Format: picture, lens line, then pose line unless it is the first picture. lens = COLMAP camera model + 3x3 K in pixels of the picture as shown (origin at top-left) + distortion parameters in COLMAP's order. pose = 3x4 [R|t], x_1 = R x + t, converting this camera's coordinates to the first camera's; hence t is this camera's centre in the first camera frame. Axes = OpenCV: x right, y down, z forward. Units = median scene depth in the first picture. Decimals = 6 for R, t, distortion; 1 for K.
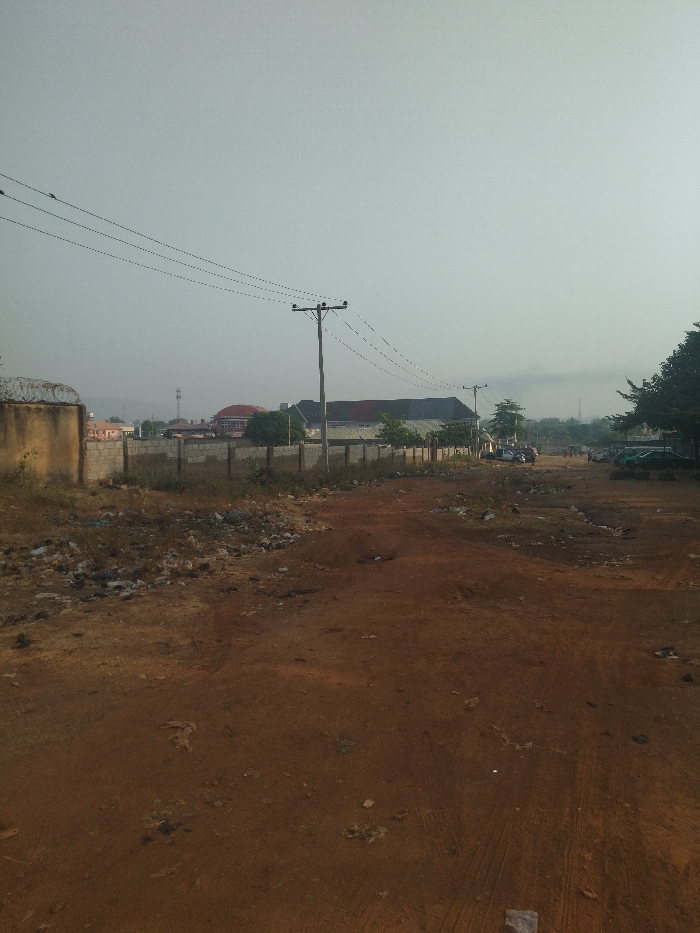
lens RADIAL K [[730.4, 0, 350.0], [0, 730.4, 466.5], [0, 0, 1]] dist [0.155518, -0.000241]
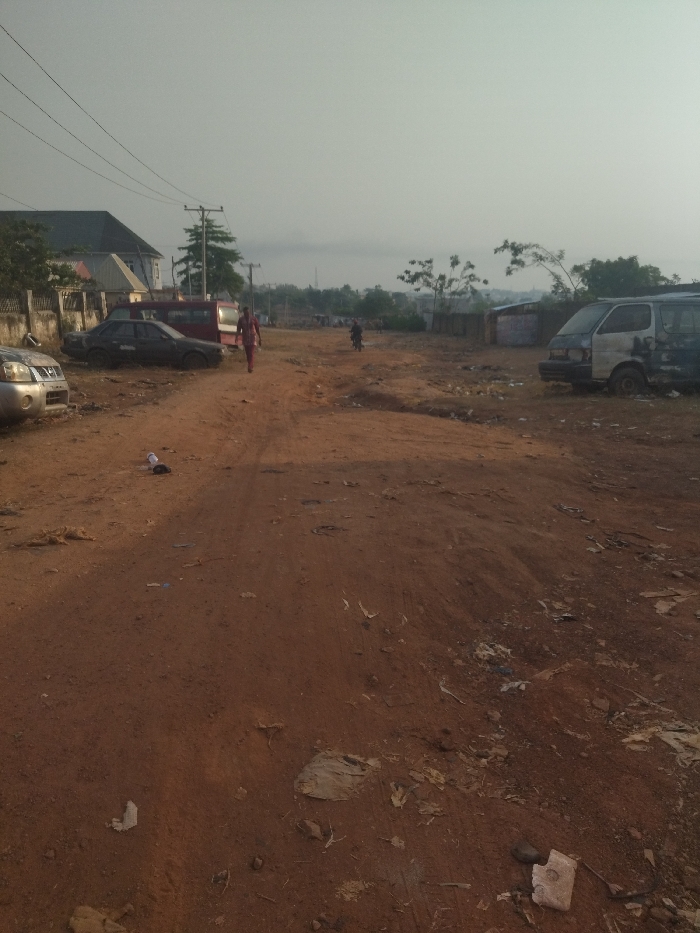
lens RADIAL K [[746.0, 0, 416.7], [0, 746.0, 485.6], [0, 0, 1]] dist [-0.020963, -0.004558]
pose [[0.907771, -0.074193, 0.412853, 0.234248], [-0.007058, 0.981392, 0.191883, -0.015377], [-0.419407, -0.177100, 0.890356, 0.872887]]
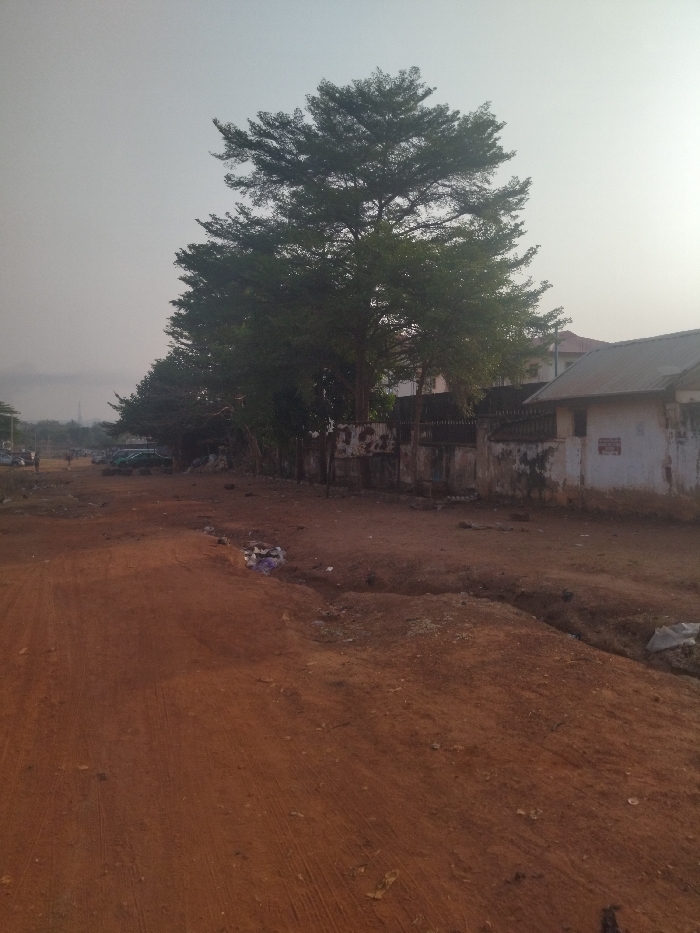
lens RADIAL K [[715.5, 0, 406.5], [0, 715.5, 478.0], [0, 0, 1]] dist [0.031342, -0.006069]
pose [[0.749362, -0.044019, 0.660696, -0.028639], [0.034754, 0.999027, 0.027142, 0.002448], [-0.661248, 0.002622, 0.750162, -0.106691]]
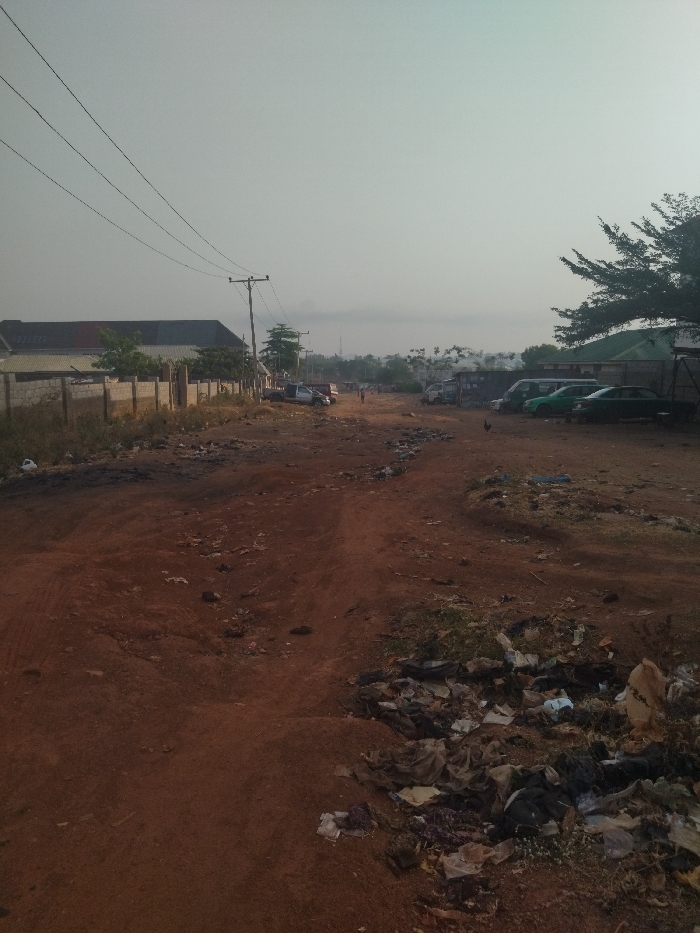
lens RADIAL K [[743.2, 0, 350.0], [0, 743.2, 466.5], [0, 0, 1]] dist [-0.003082, -0.224895]
pose [[0.950558, -0.037399, 0.308288, 0.054403], [0.011617, 0.996309, 0.085045, -0.007342], [-0.310330, -0.077259, 0.947484, 0.380419]]
